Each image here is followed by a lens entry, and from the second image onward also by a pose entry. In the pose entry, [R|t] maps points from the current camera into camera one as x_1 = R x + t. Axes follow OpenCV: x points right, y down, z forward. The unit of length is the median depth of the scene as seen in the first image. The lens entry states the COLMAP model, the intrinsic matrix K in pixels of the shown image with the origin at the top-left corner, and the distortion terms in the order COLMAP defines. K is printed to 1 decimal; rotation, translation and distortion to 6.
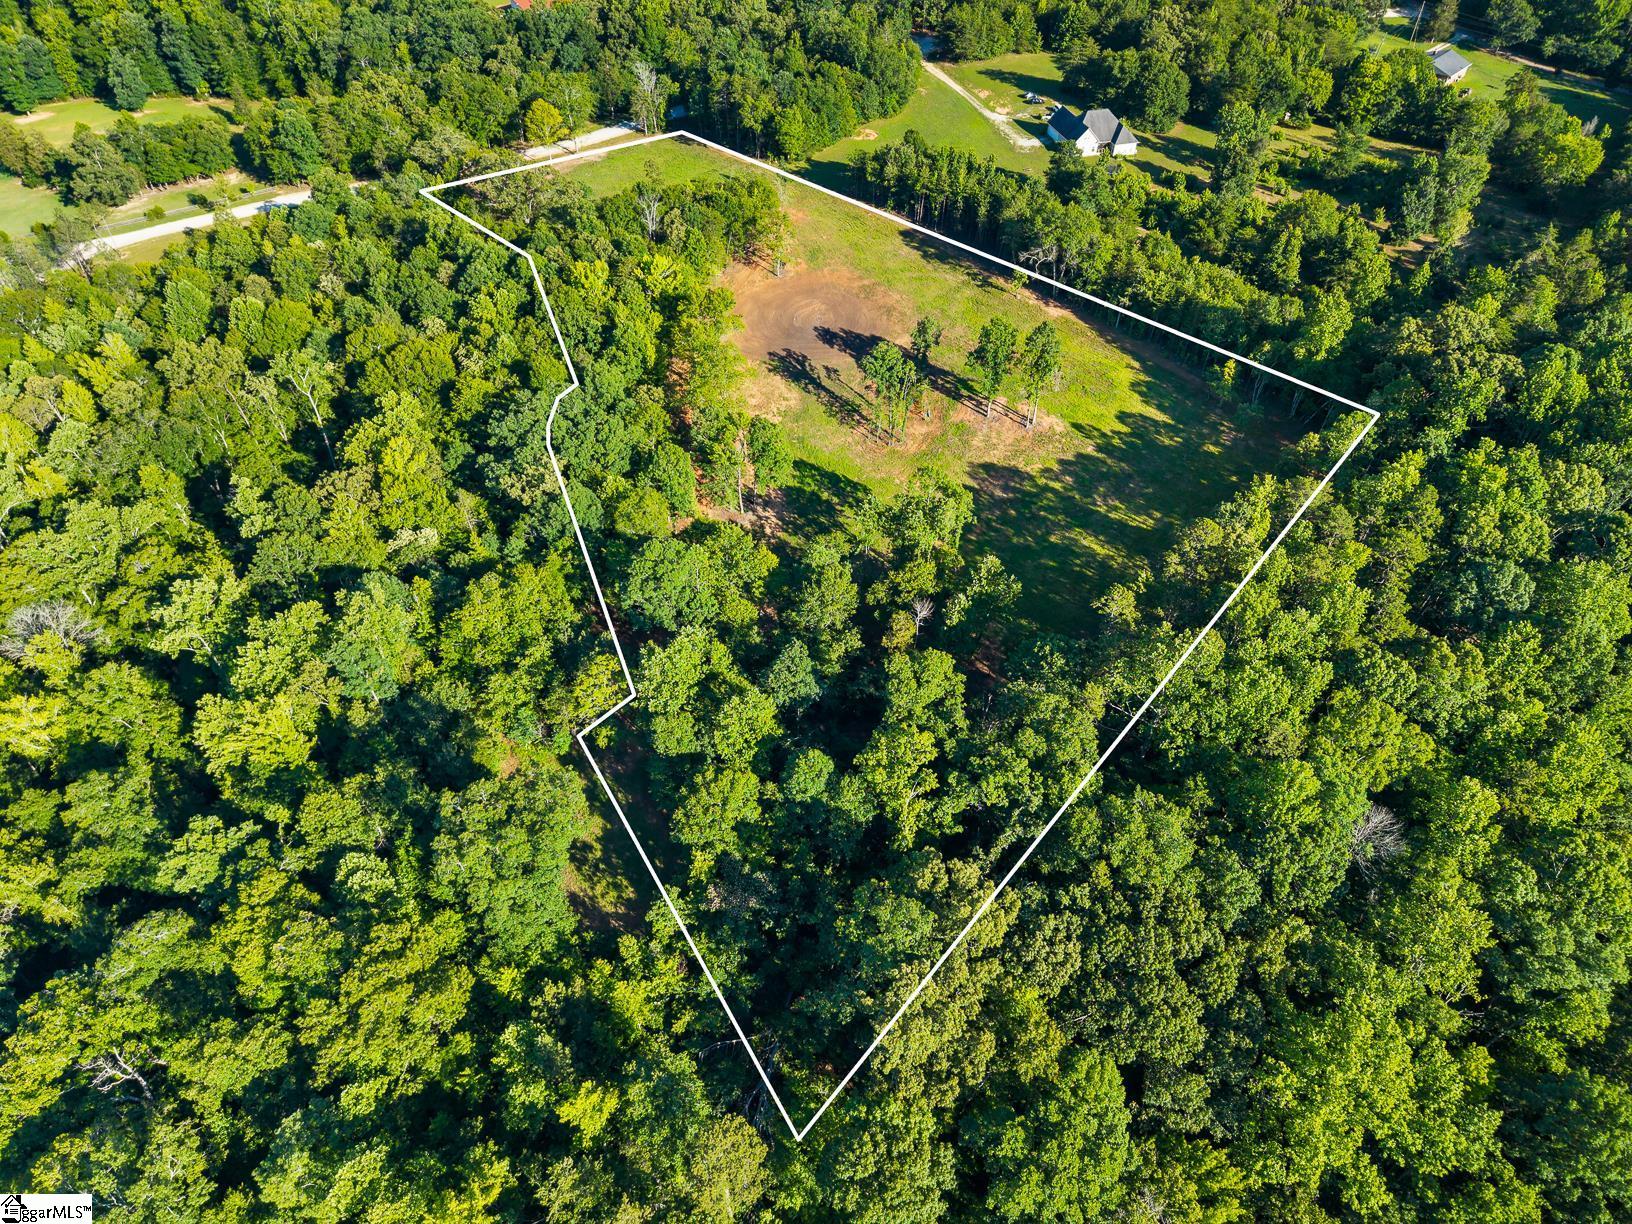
lens RADIAL K [[1110.3, 0, 807.1], [0, 1110.3, 606.6], [0, 0, 1]] dist [0.032162, -0.029385]
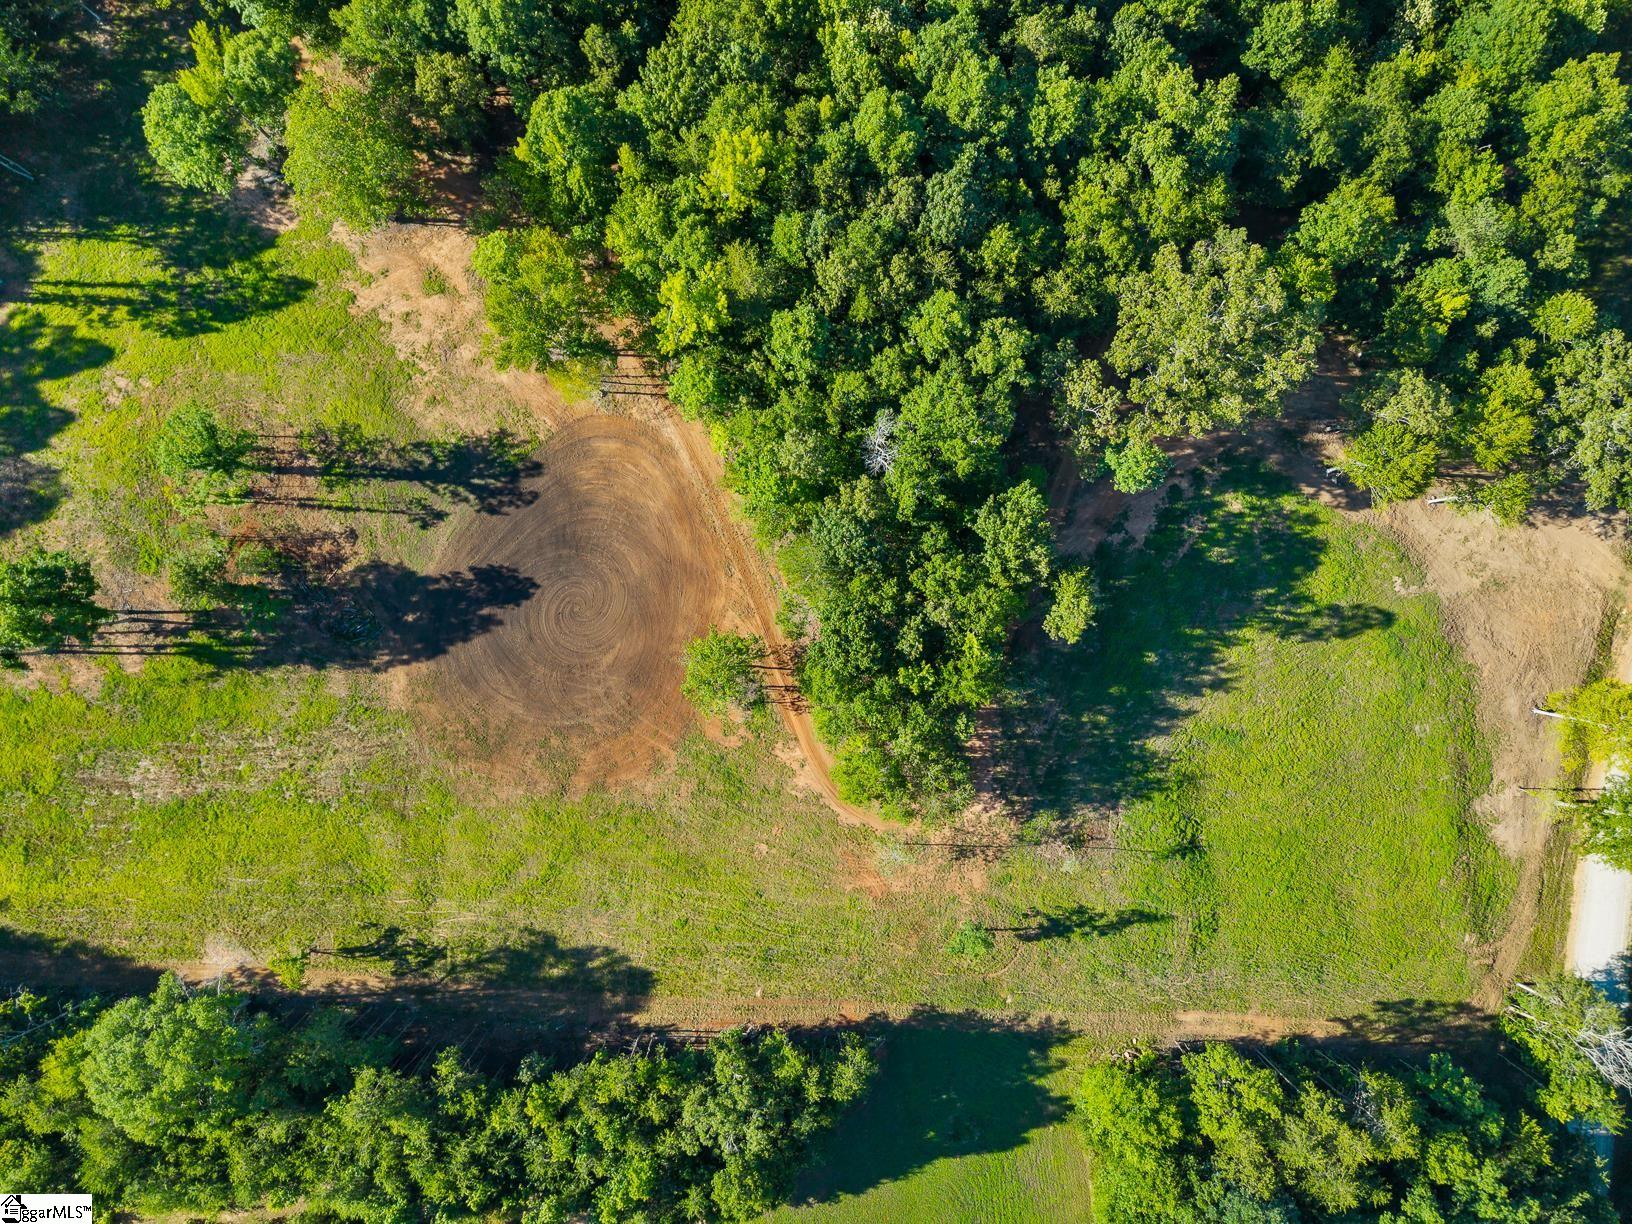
lens RADIAL K [[1110.3, 0, 807.1], [0, 1110.3, 606.6], [0, 0, 1]] dist [0.032162, -0.029385]
pose [[-0.710487, 0.703616, -0.011486, -0.076167], [-0.514106, -0.507842, 0.691225, -0.740301], [0.480524, 0.497011, 0.722549, 0.768586]]
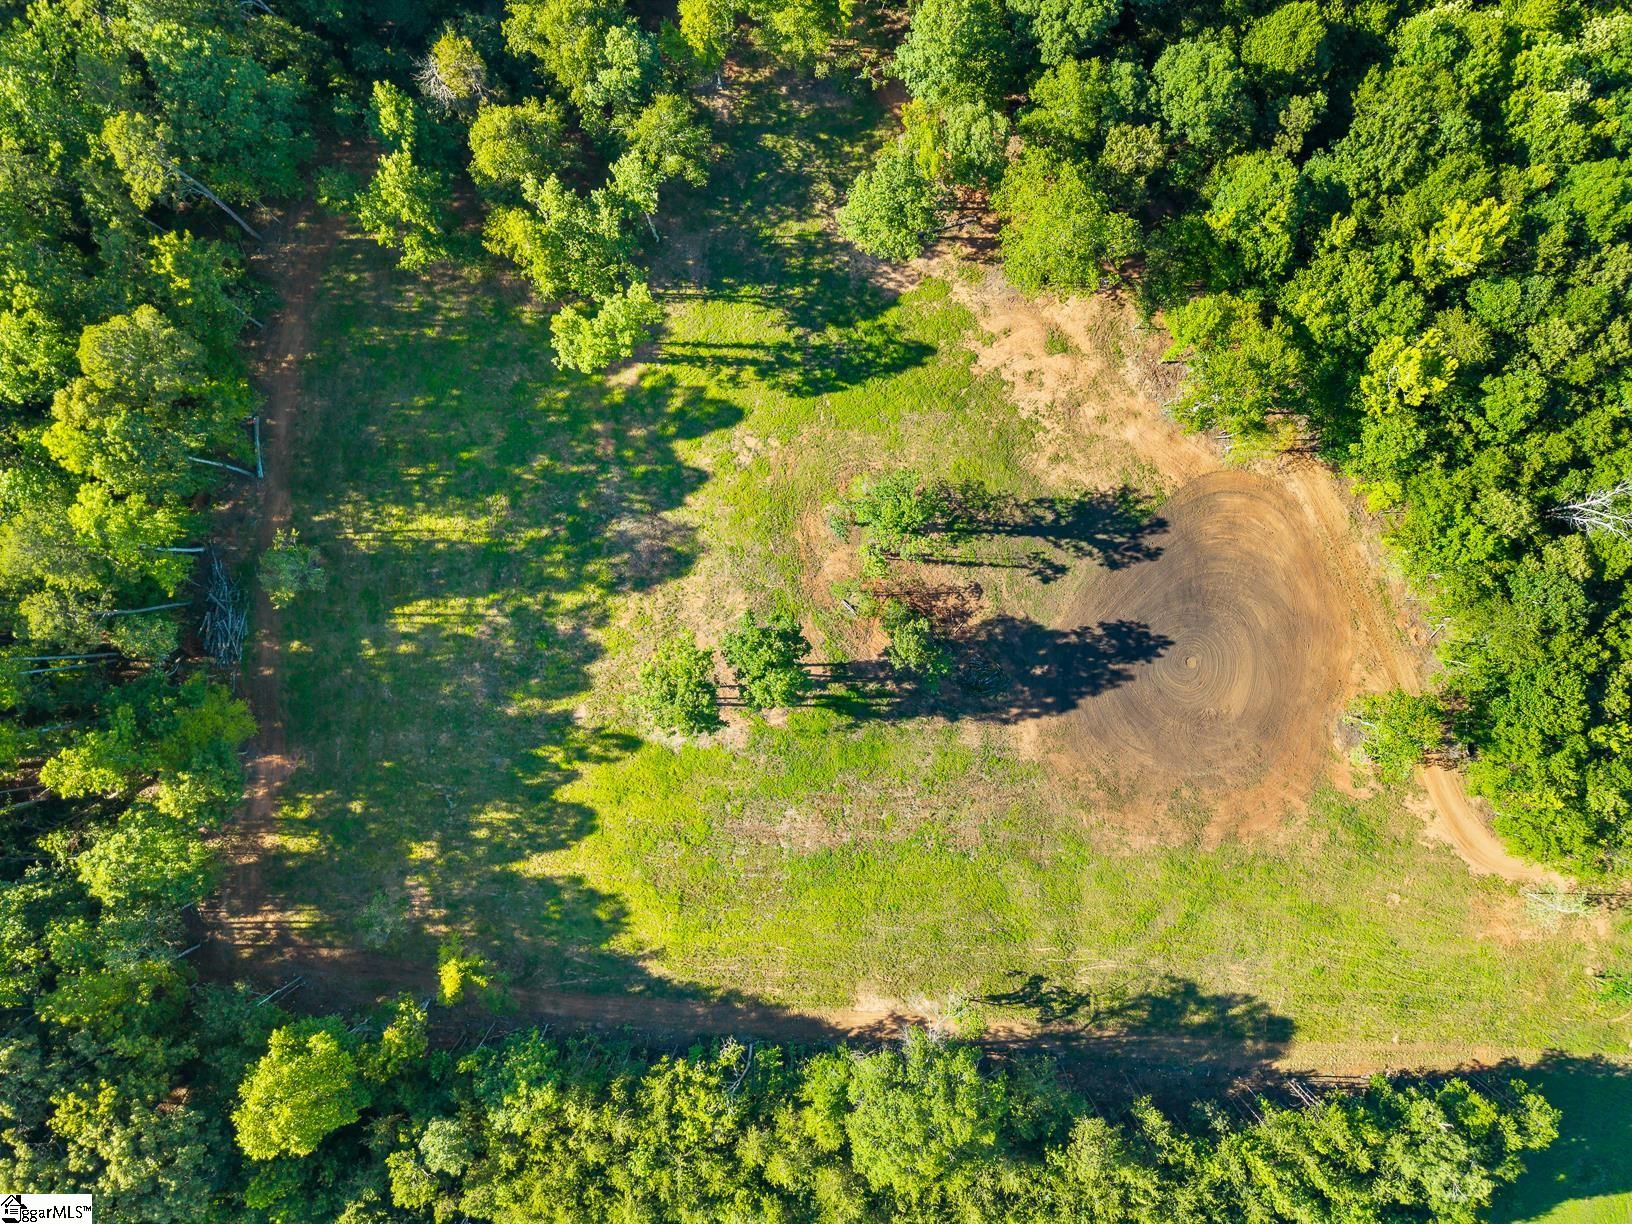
lens RADIAL K [[1110.3, 0, 807.1], [0, 1110.3, 606.6], [0, 0, 1]] dist [0.032162, -0.029385]
pose [[-0.707559, 0.706465, -0.016328, 0.136341], [-0.521069, -0.505989, 0.687359, -0.564788], [0.477333, 0.494855, 0.726134, 0.590101]]
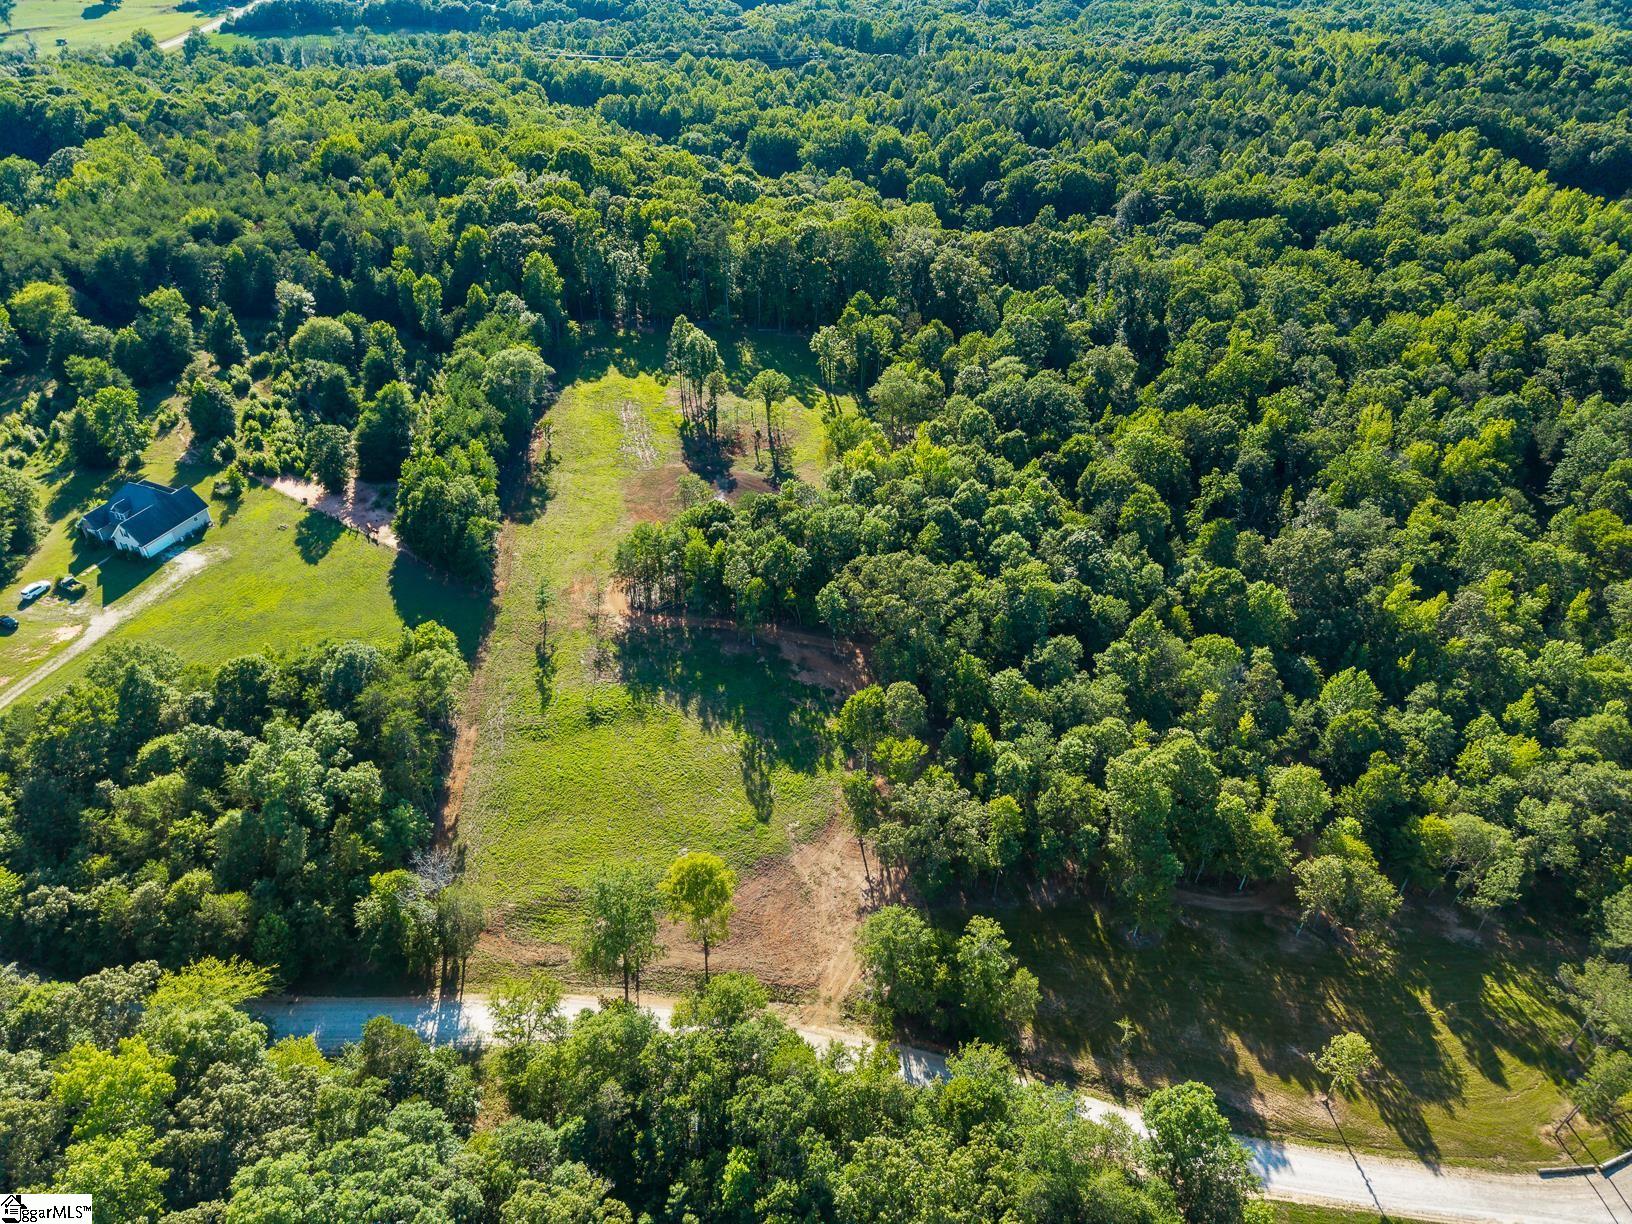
lens RADIAL K [[1090.6, 0, 819.7], [0, 1090.6, 603.5], [0, 0, 1]] dist [0.037602, -0.000995]
pose [[-0.808971, -0.356830, 0.467161, -0.626000], [0.398428, 0.251493, 0.882046, -1.188783], [-0.432228, 0.899680, -0.061279, 1.234882]]
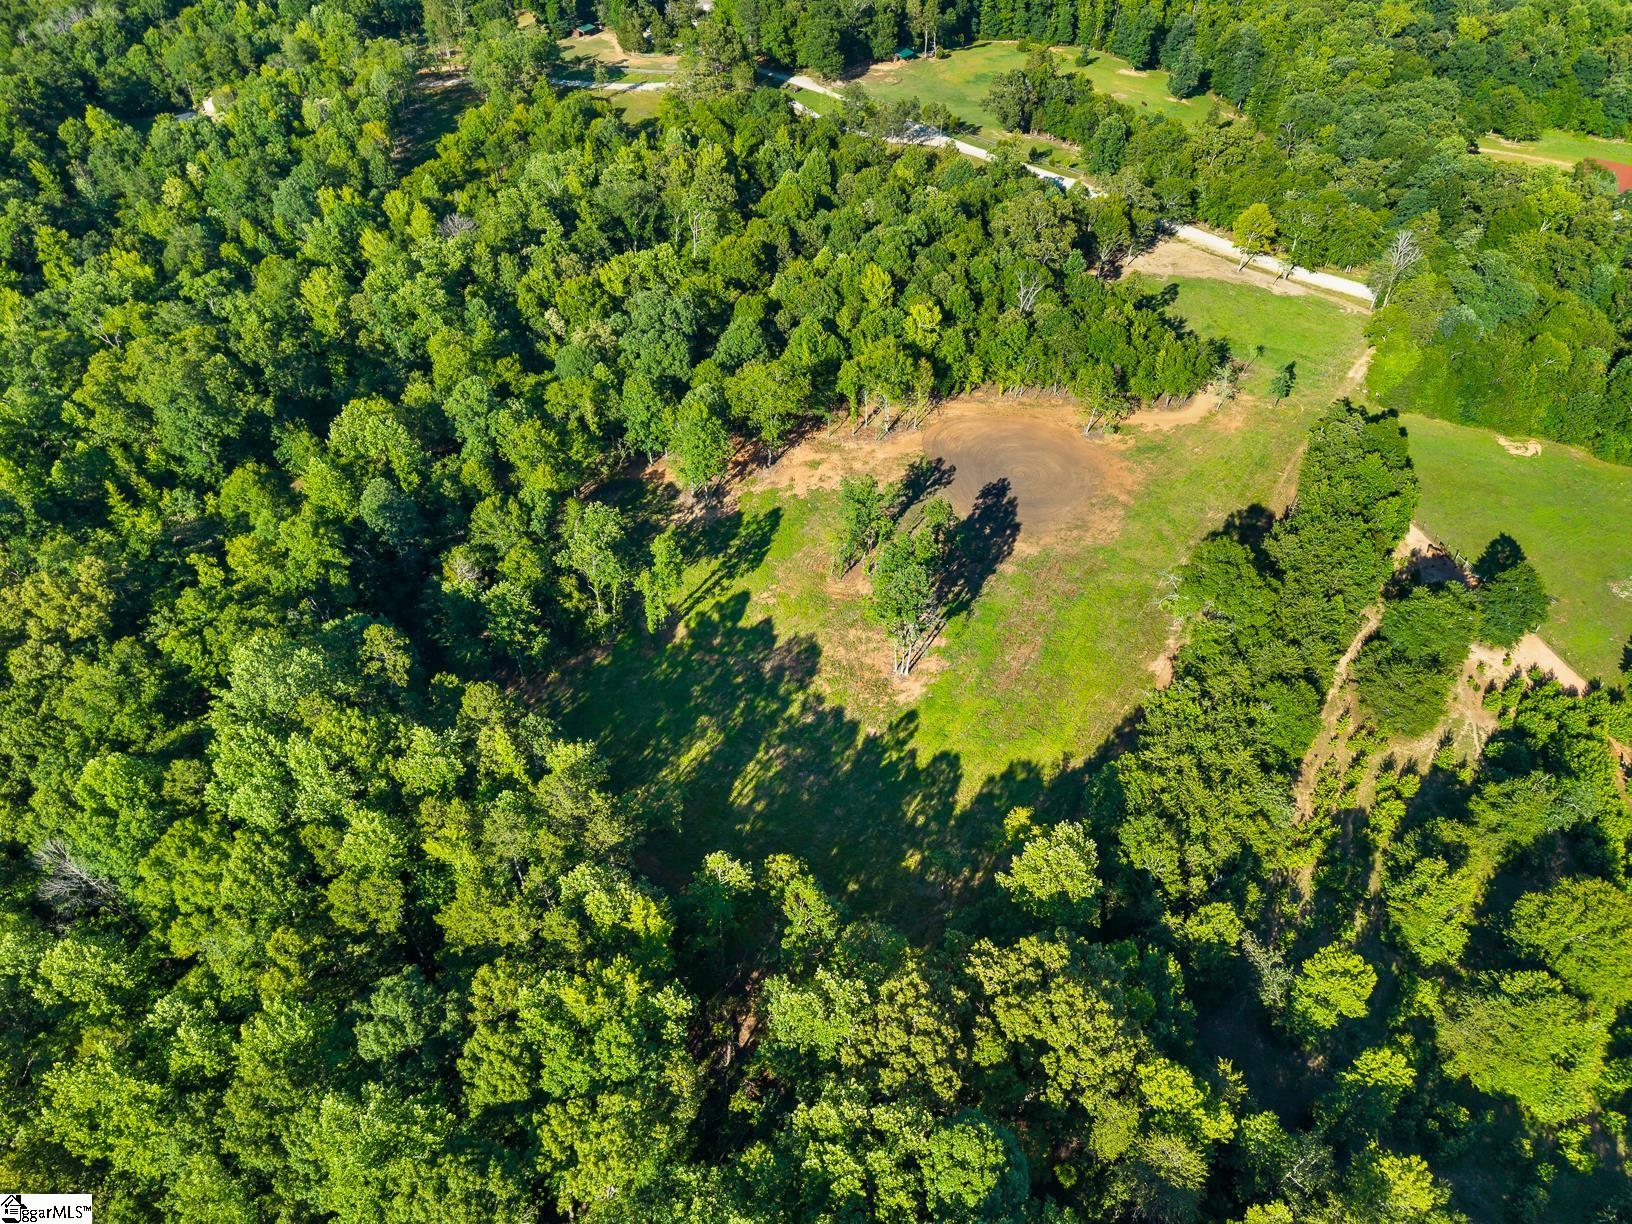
lens RADIAL K [[1110.3, 0, 807.1], [0, 1110.3, 606.6], [0, 0, 1]] dist [0.032162, -0.029385]
pose [[0.243733, 0.669499, -0.701687, 0.706796], [-0.696935, 0.624047, 0.353337, -0.426458], [0.674445, 0.402910, 0.618698, 0.448027]]
